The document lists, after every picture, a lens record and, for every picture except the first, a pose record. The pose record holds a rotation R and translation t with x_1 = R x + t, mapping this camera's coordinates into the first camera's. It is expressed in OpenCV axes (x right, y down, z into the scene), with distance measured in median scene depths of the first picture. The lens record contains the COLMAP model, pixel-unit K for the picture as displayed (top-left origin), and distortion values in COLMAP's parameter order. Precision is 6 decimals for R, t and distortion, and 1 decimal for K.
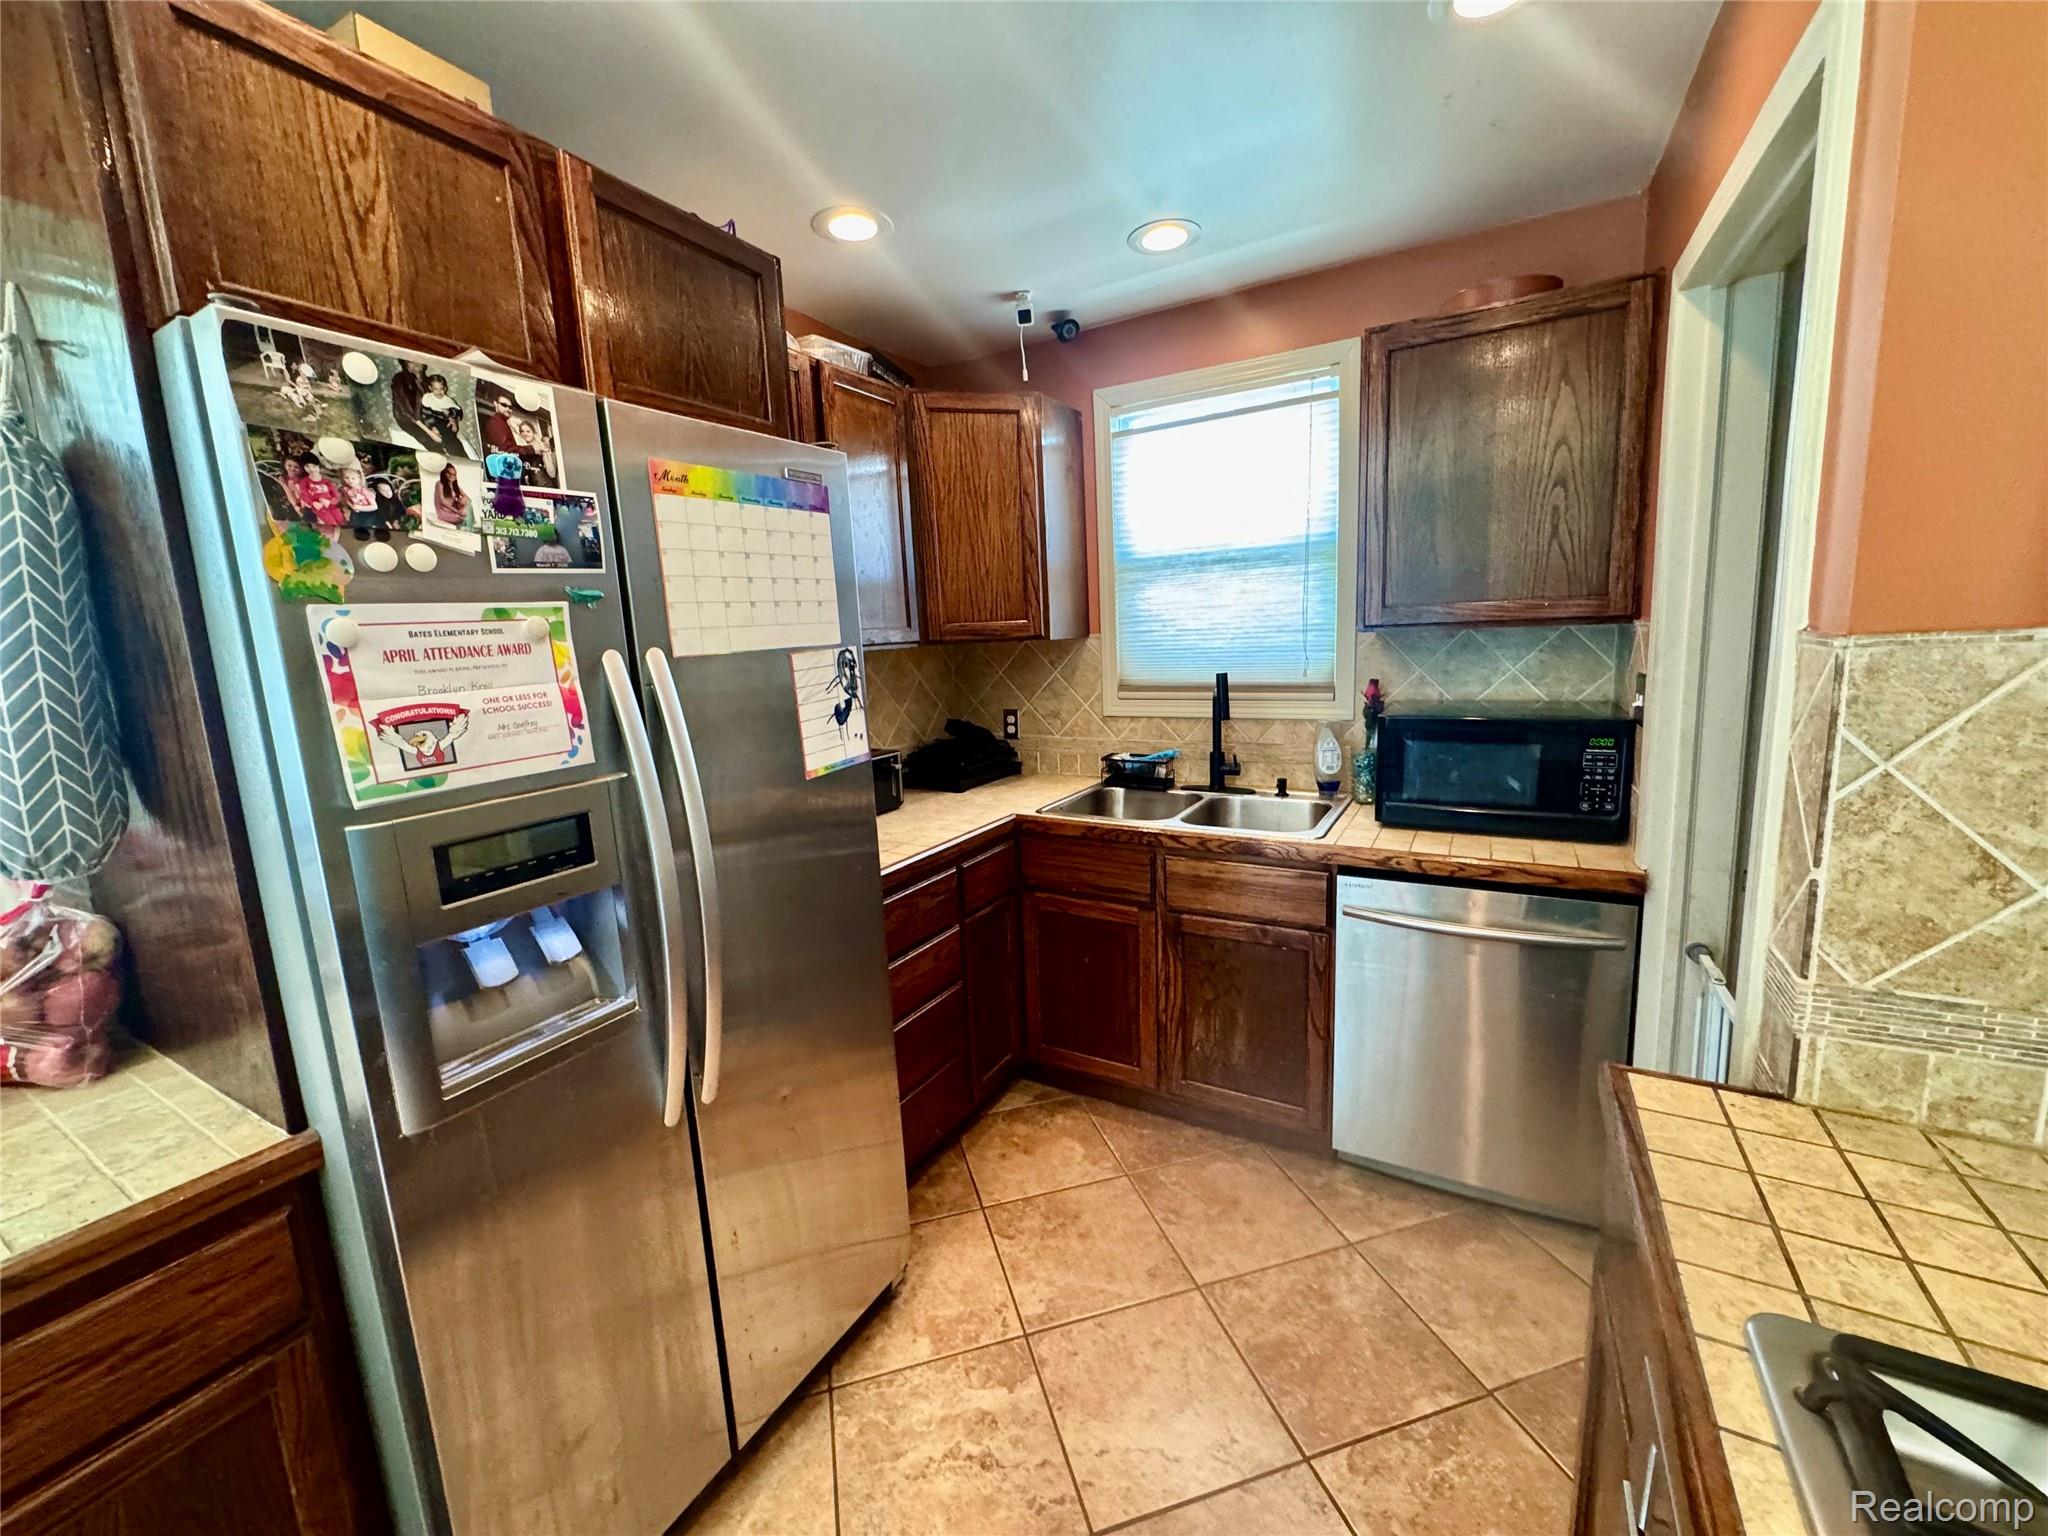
lens RADIAL K [[818.7, 0, 1023.4], [0, 818.7, 762.0], [0, 0, 1]] dist [-0.001094, -0.000065]
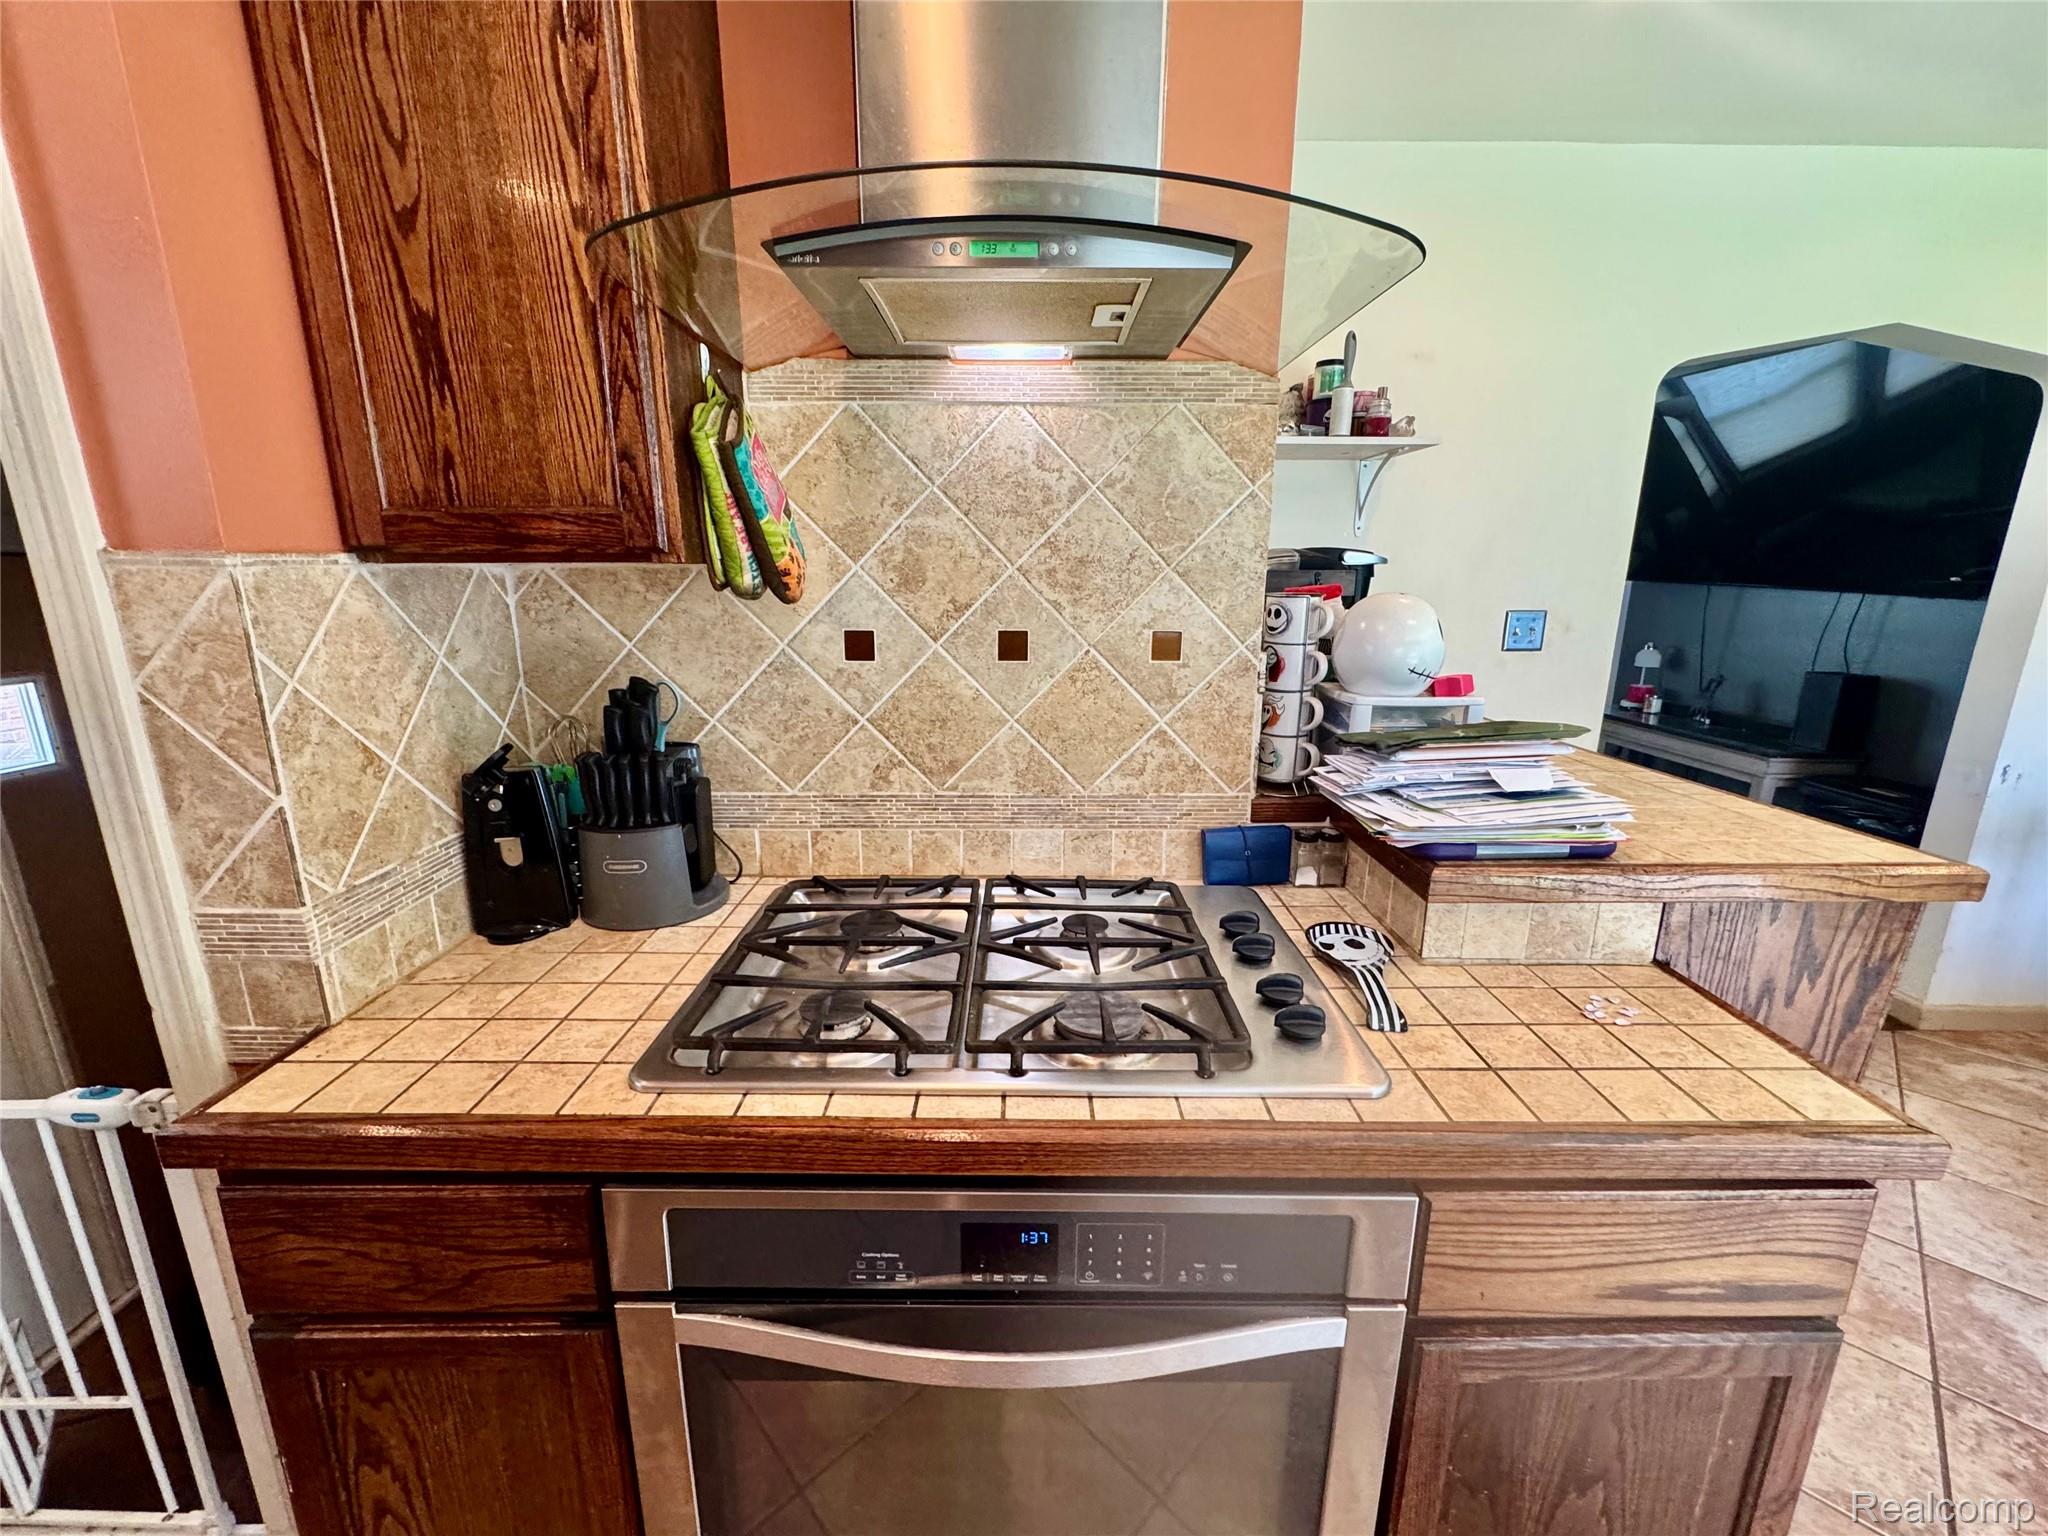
lens RADIAL K [[818.7, 0, 1024.7], [0, 818.7, 762.5], [0, 0, 1]] dist [-0.001094, -0.000065]
pose [[-0.502255, -0.155067, 0.850702, -0.235289], [0.158175, 0.950715, 0.266685, -0.021291], [-0.850130, 0.268504, -0.452973, 0.515525]]
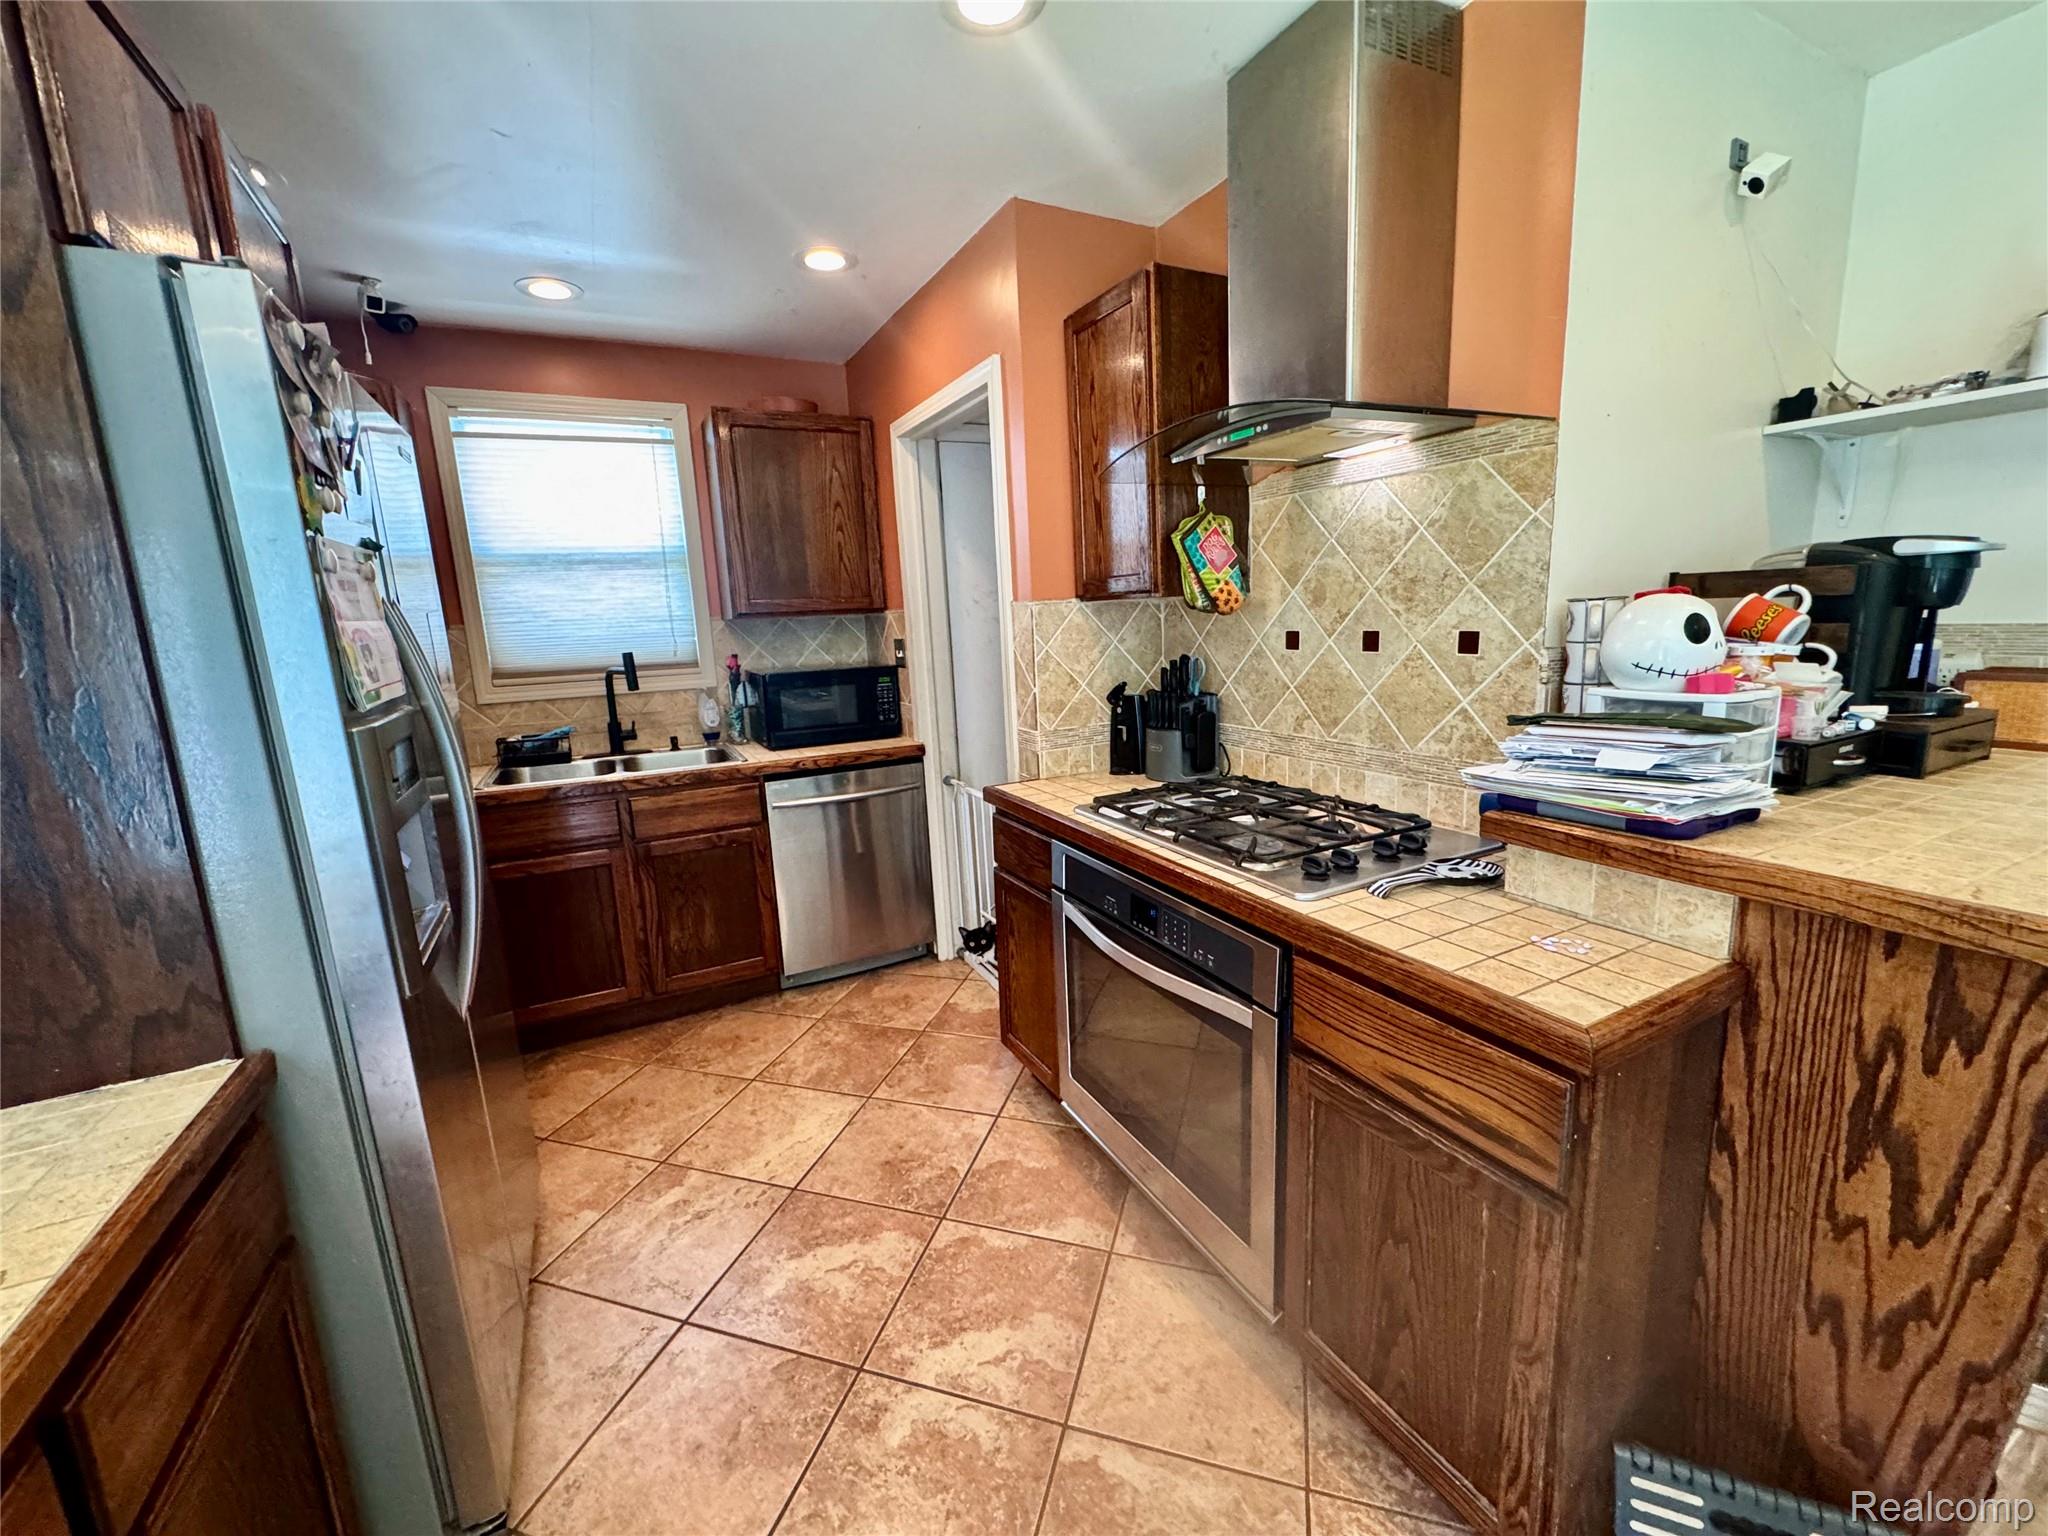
lens RADIAL K [[818.7, 0, 1027.3], [0, 818.7, 763.9], [0, 0, 1]] dist [-0.001094, -0.000065]
pose [[0.540423, -0.133746, 0.830695, -1.011564], [0.154720, 0.986247, 0.058135, 0.165851], [-0.827046, 0.097107, 0.553684, -0.345154]]
